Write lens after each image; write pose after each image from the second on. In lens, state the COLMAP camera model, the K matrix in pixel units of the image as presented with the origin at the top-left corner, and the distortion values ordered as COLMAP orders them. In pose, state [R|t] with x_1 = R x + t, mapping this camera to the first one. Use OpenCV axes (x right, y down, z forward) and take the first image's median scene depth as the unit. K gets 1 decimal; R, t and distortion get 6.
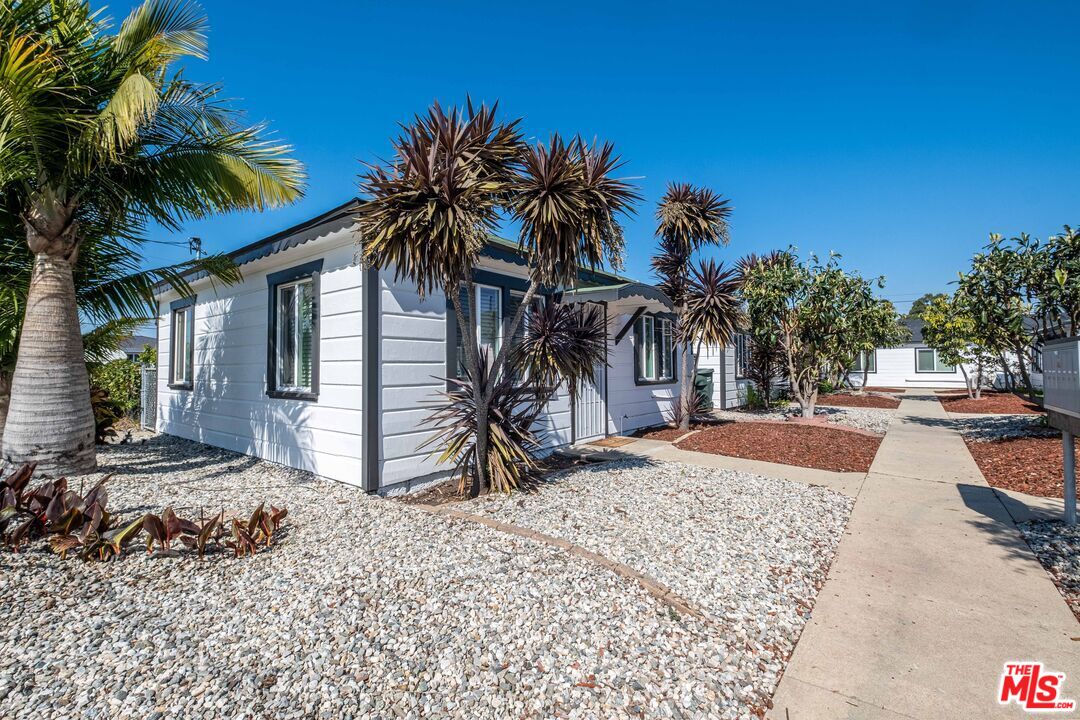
lens RADIAL K [[481.6, 0, 545.3], [0, 481.6, 361.8], [0, 0, 1]] dist [-0.000091, -0.000553]
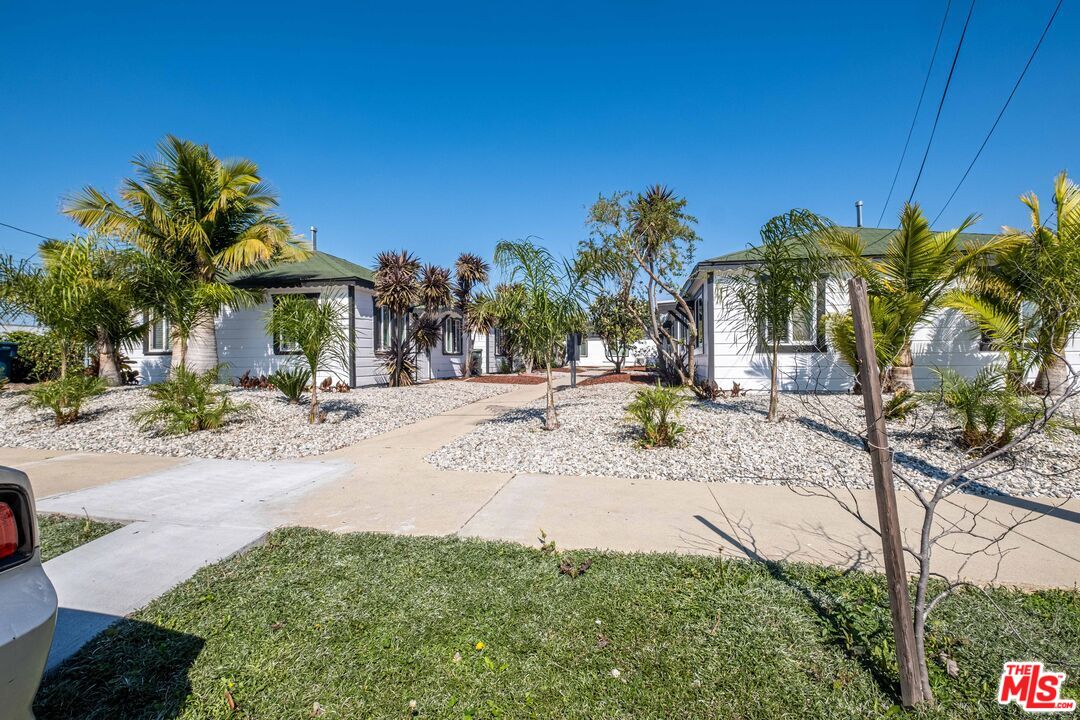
lens RADIAL K [[481.6, 0, 539.1], [0, 481.6, 361.0], [0, 0, 1]] dist [-0.000091, -0.000553]
pose [[0.901739, 0.000948, 0.432280, -0.285251], [-0.009165, 0.999815, 0.016926, 0.036800], [-0.432184, -0.019225, 0.901580, -0.863143]]
